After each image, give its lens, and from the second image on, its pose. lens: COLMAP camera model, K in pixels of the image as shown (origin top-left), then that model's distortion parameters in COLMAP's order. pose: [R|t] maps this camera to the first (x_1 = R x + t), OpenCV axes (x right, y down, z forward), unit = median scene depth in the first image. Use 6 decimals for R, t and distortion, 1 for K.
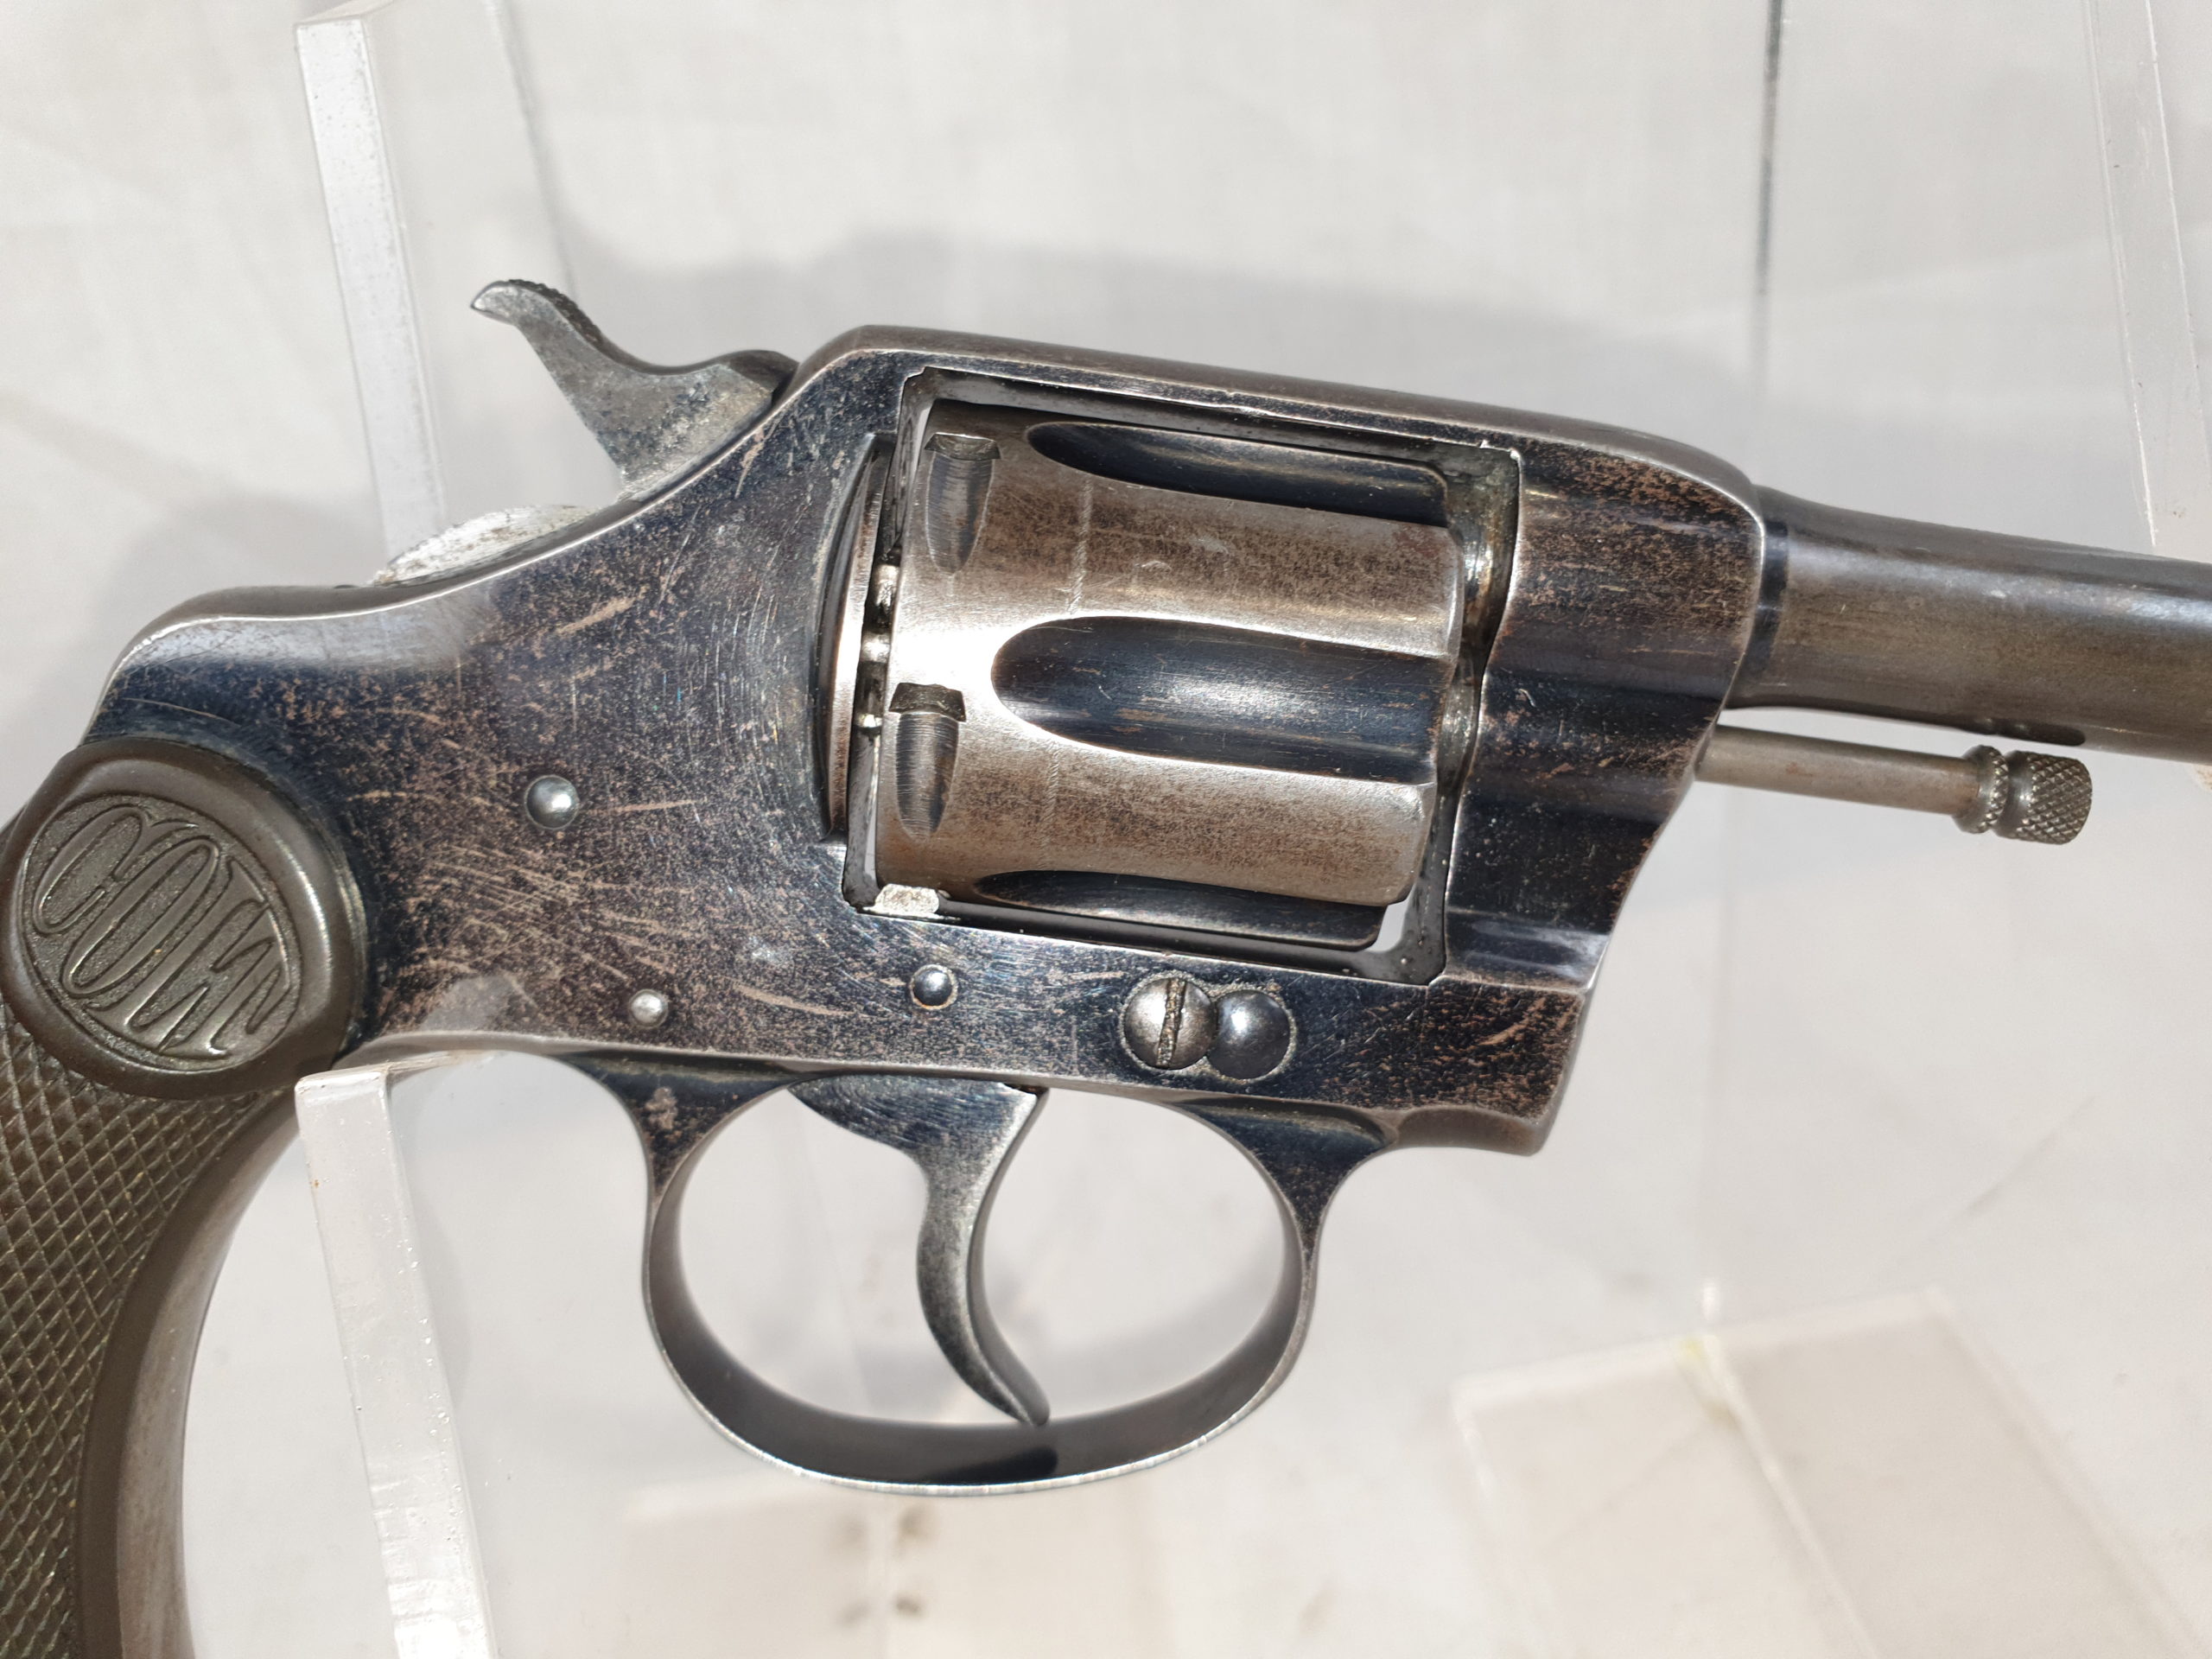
lens RADIAL K [[1880.9, 0, 1099.5], [0, 1880.9, 823.7], [0, 0, 1]] dist [-0.033230, 0.026101]
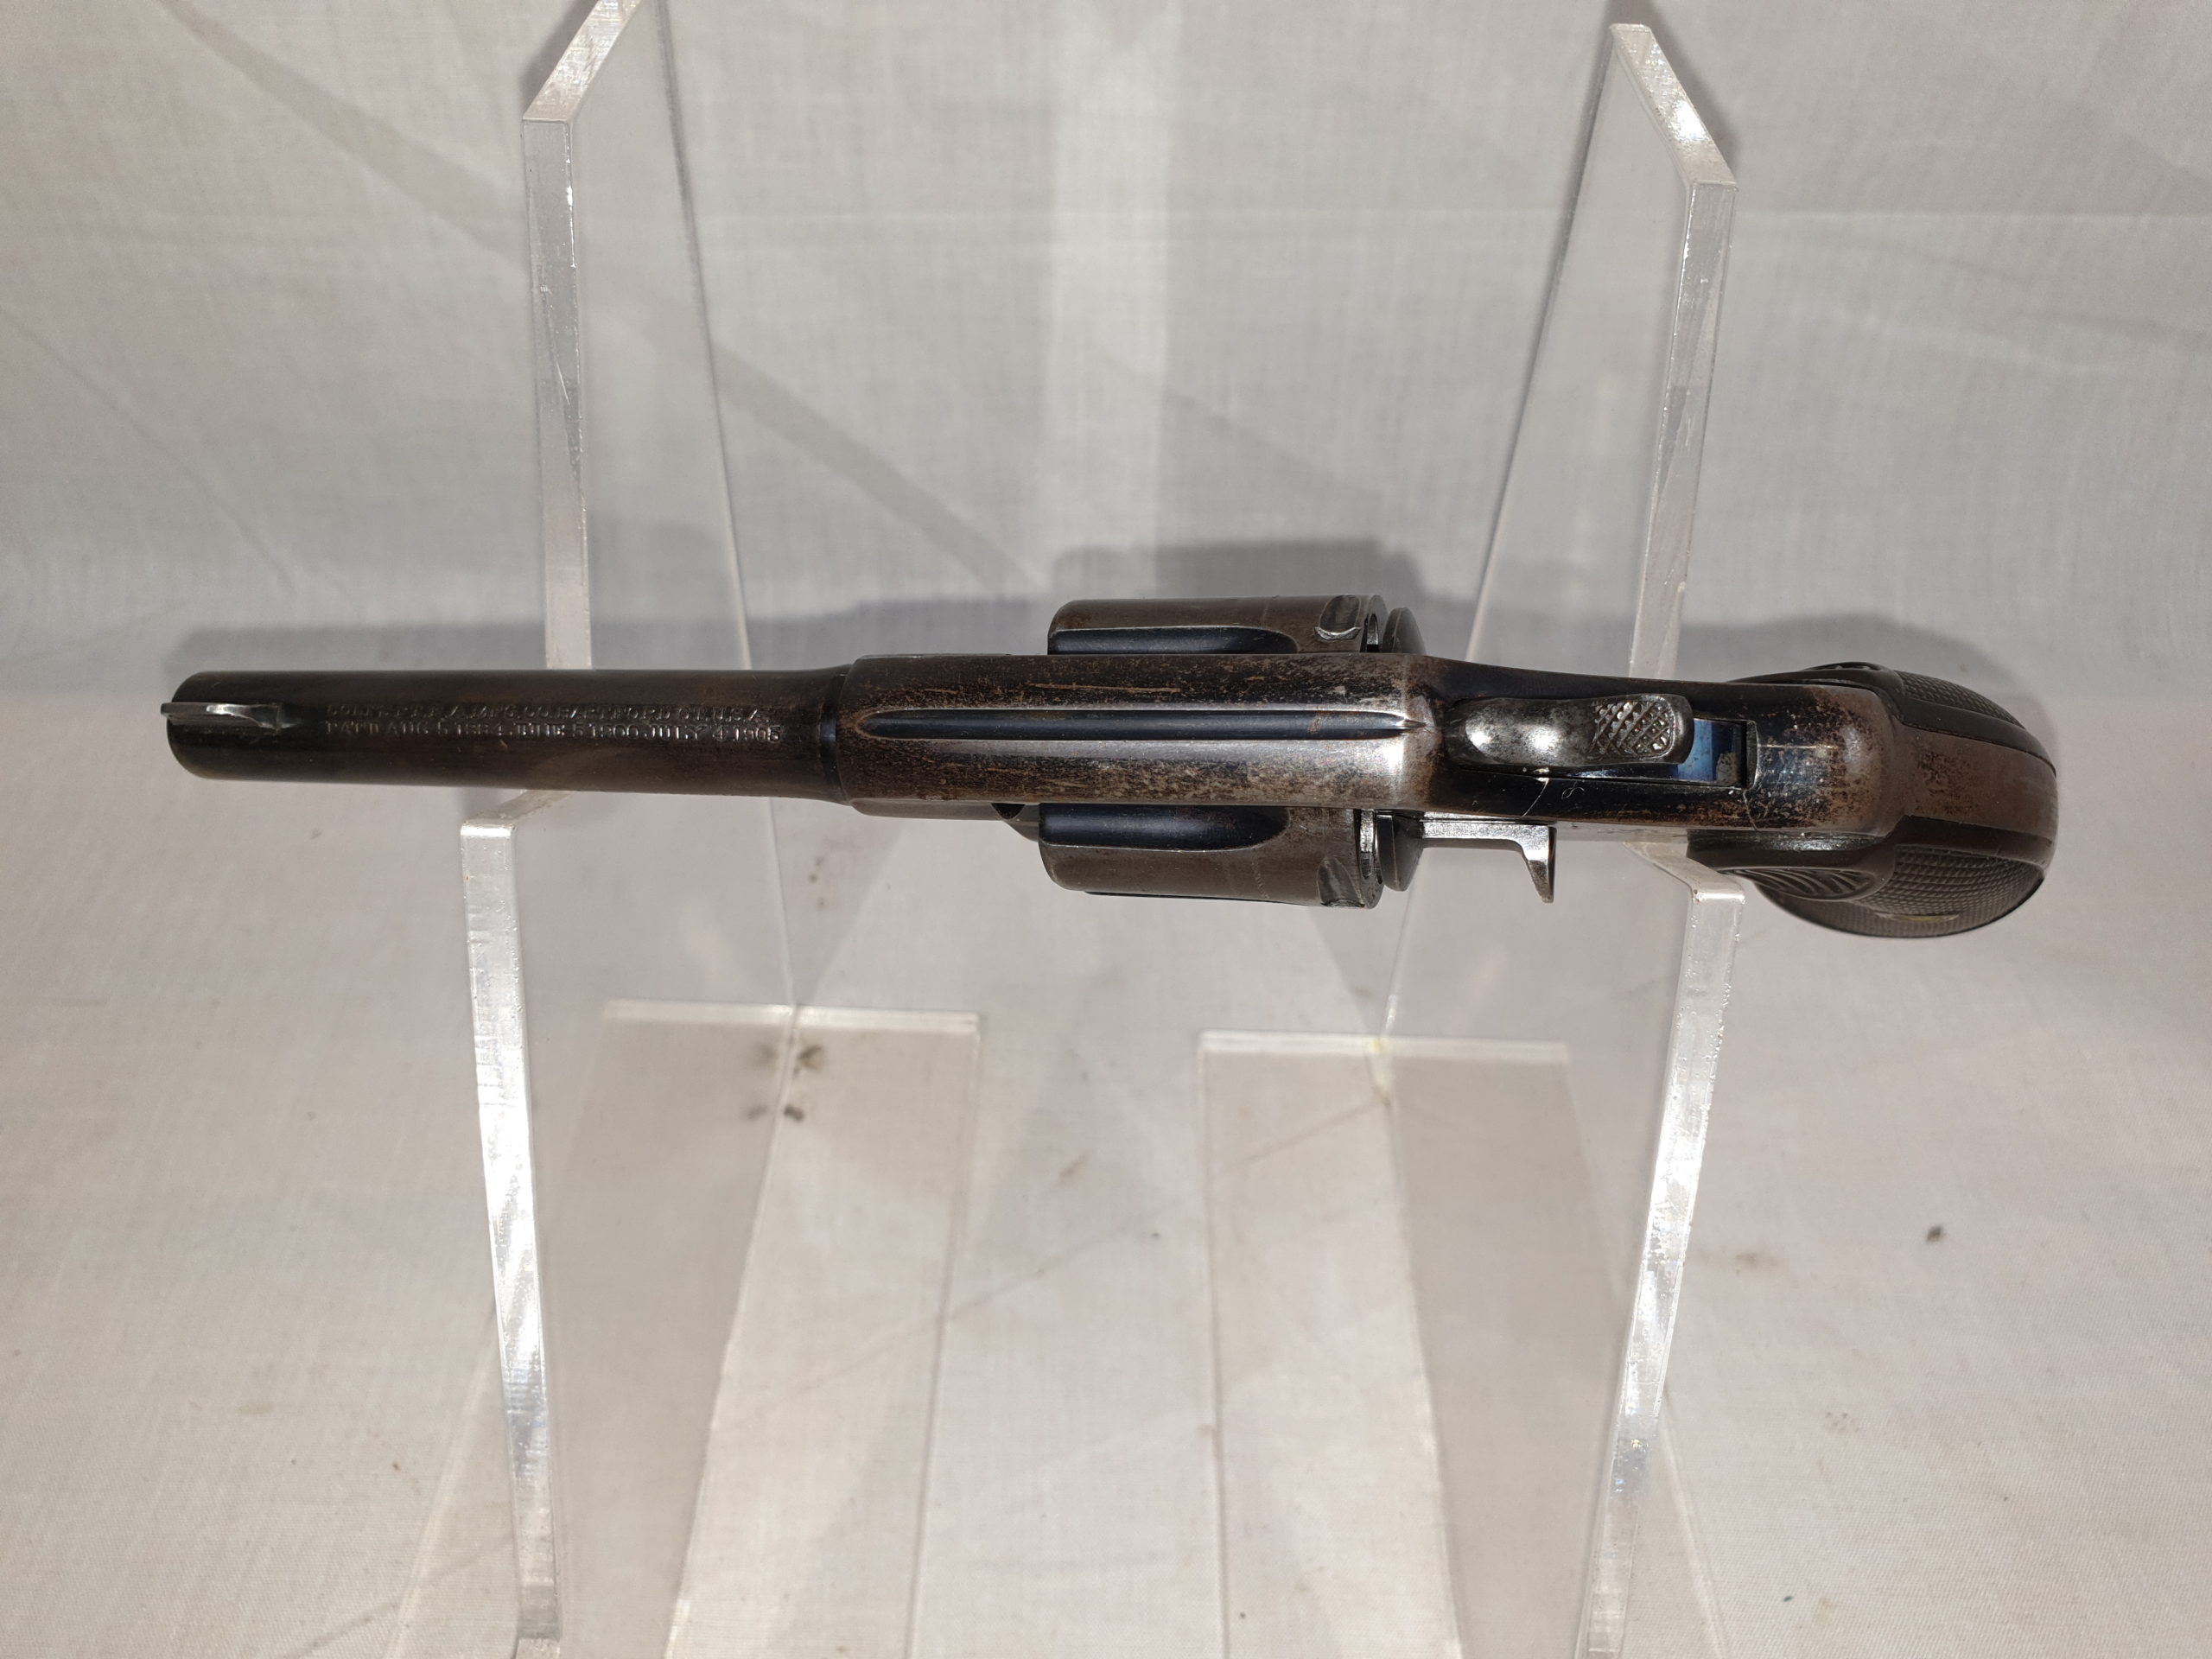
lens RADIAL K [[1880.9, 0, 1148.5], [0, 1880.9, 868.9], [0, 0, 1]] dist [-0.033230, 0.026101]
pose [[0.979376, 0.198387, 0.038271, 0.145500], [-0.201565, 0.946325, 0.252666, -0.357893], [0.013908, -0.255169, 0.966796, -0.683254]]
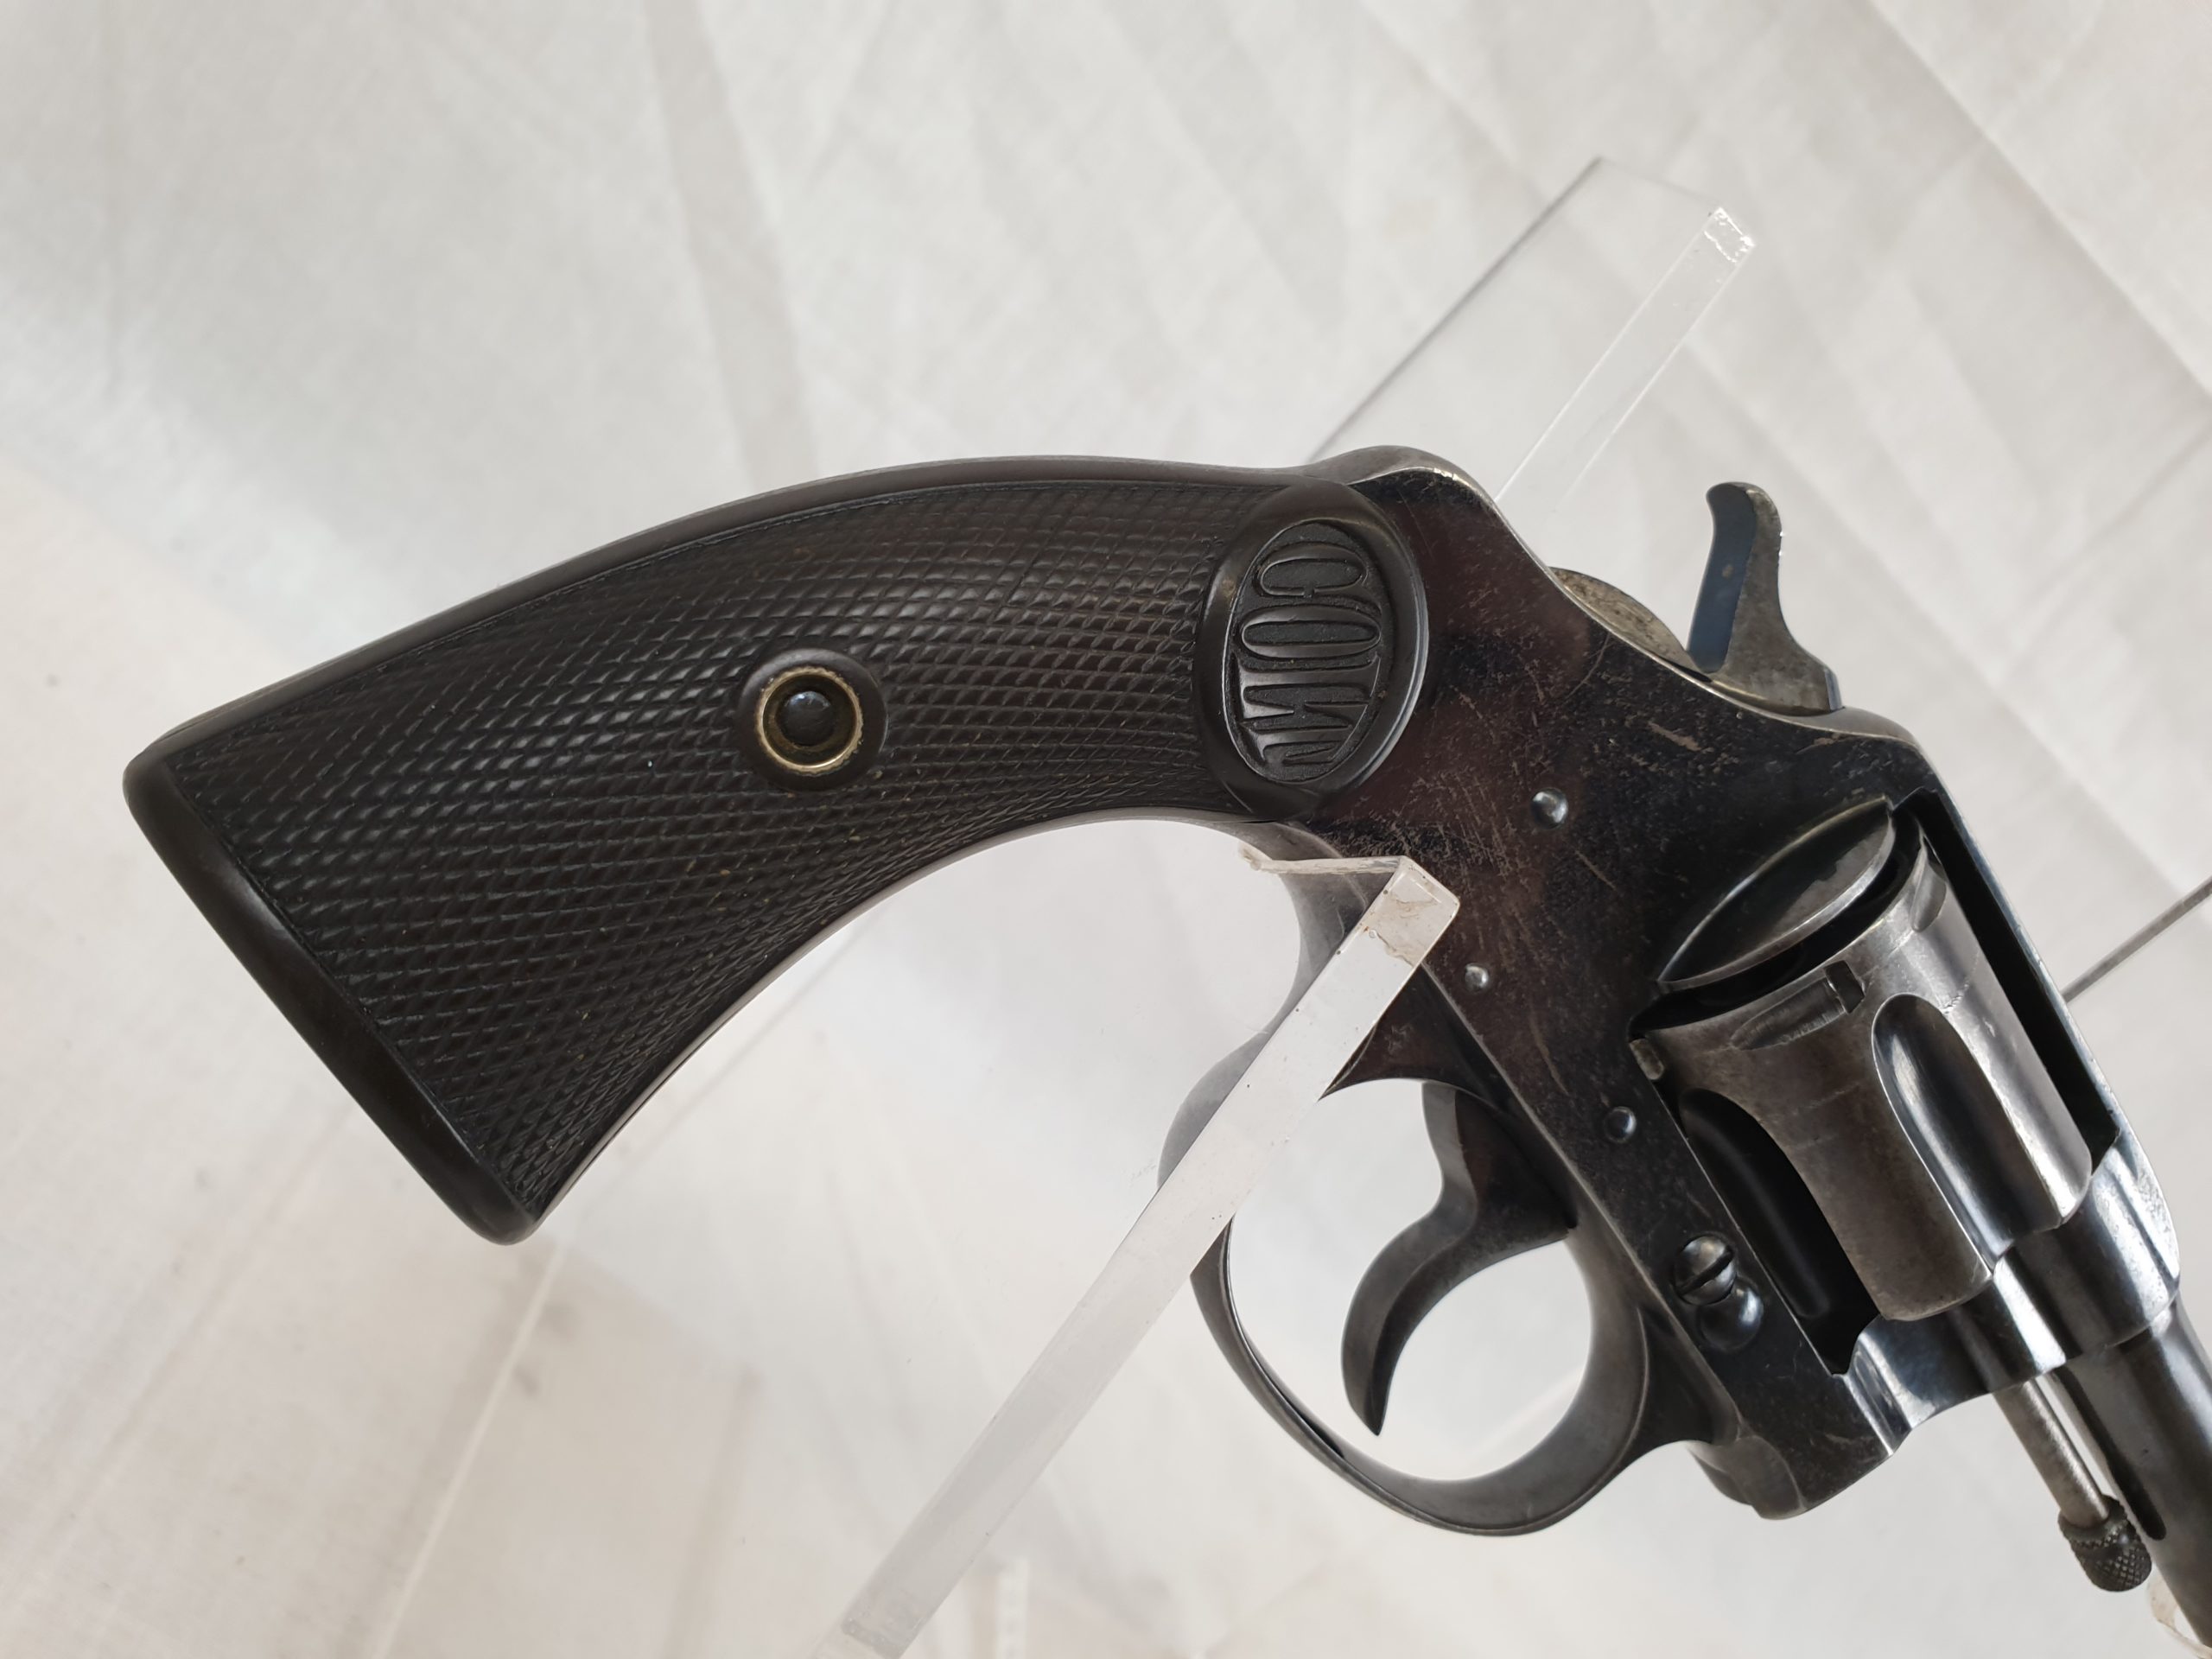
lens RADIAL K [[1880.9, 0, 1102.8], [0, 1880.9, 826.0], [0, 0, 1]] dist [-0.033230, 0.026101]
pose [[0.655806, 0.718404, 0.231979, -0.757037], [-0.684500, 0.695456, -0.218636, 0.464132], [-0.318400, -0.015407, 0.947831, -0.078986]]
